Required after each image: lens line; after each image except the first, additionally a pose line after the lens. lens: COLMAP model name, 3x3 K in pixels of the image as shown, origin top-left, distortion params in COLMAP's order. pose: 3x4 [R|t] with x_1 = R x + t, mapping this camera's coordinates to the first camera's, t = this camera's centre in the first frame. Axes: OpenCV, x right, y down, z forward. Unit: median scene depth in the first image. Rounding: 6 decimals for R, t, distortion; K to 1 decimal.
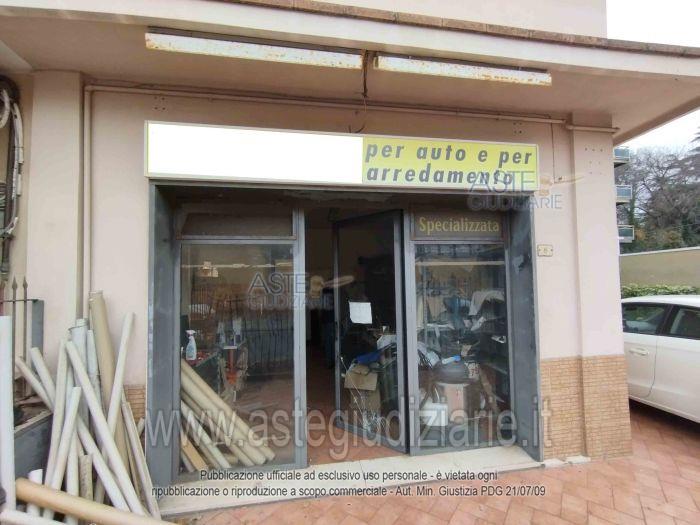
lens RADIAL K [[325.8, 0, 367.8], [0, 325.8, 272.2], [0, 0, 1]] dist [-0.003205, 0.005463]
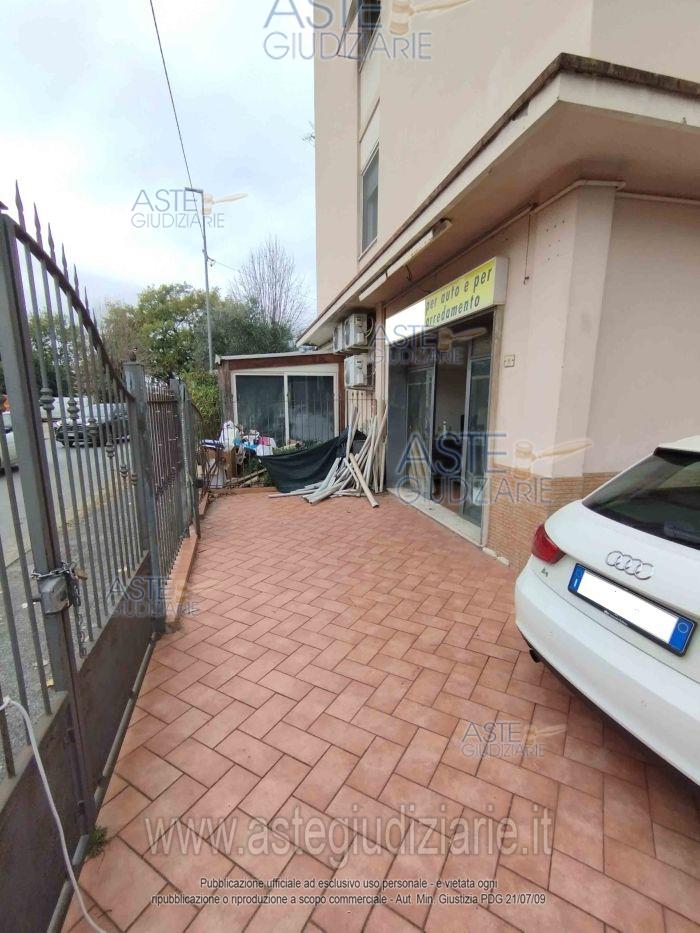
lens RADIAL K [[434.2, 0, 343.1], [0, 434.2, 491.7], [0, 0, 1]] dist [-0.003205, 0.005463]
pose [[0.051987, 0.225146, -0.972937, 2.050828], [0.036498, 0.973175, 0.227151, 0.002833], [0.997981, -0.047319, 0.042375, 0.432614]]
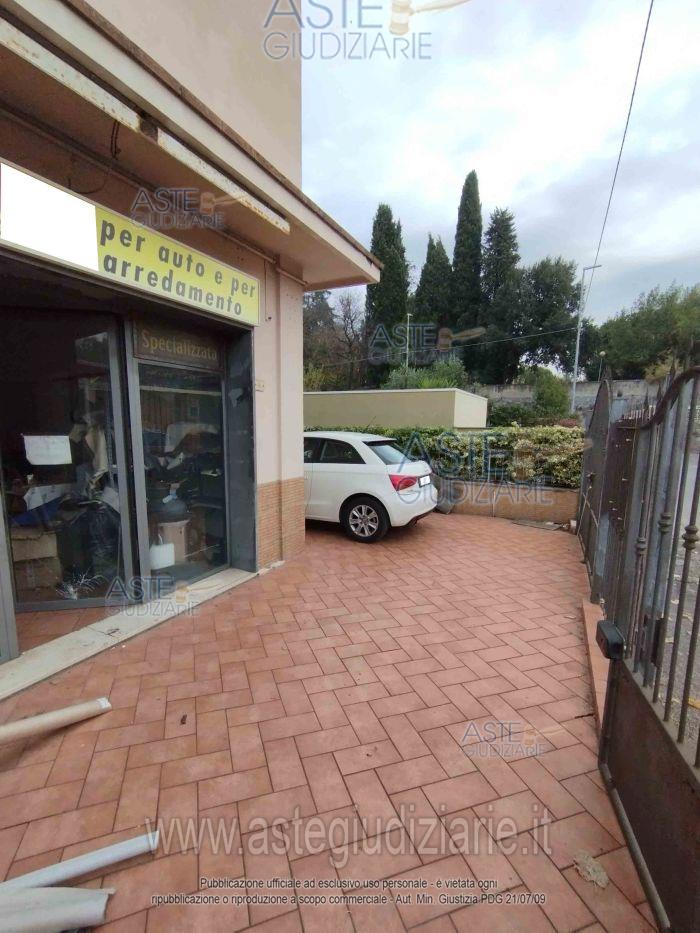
lens RADIAL K [[434.2, 0, 343.1], [0, 434.2, 491.7], [0, 0, 1]] dist [-0.003205, 0.005463]
pose [[0.599175, -0.099158, 0.794454, -0.489787], [-0.052572, 0.985286, 0.162626, 0.032500], [-0.798890, -0.139208, 0.585146, -0.113044]]
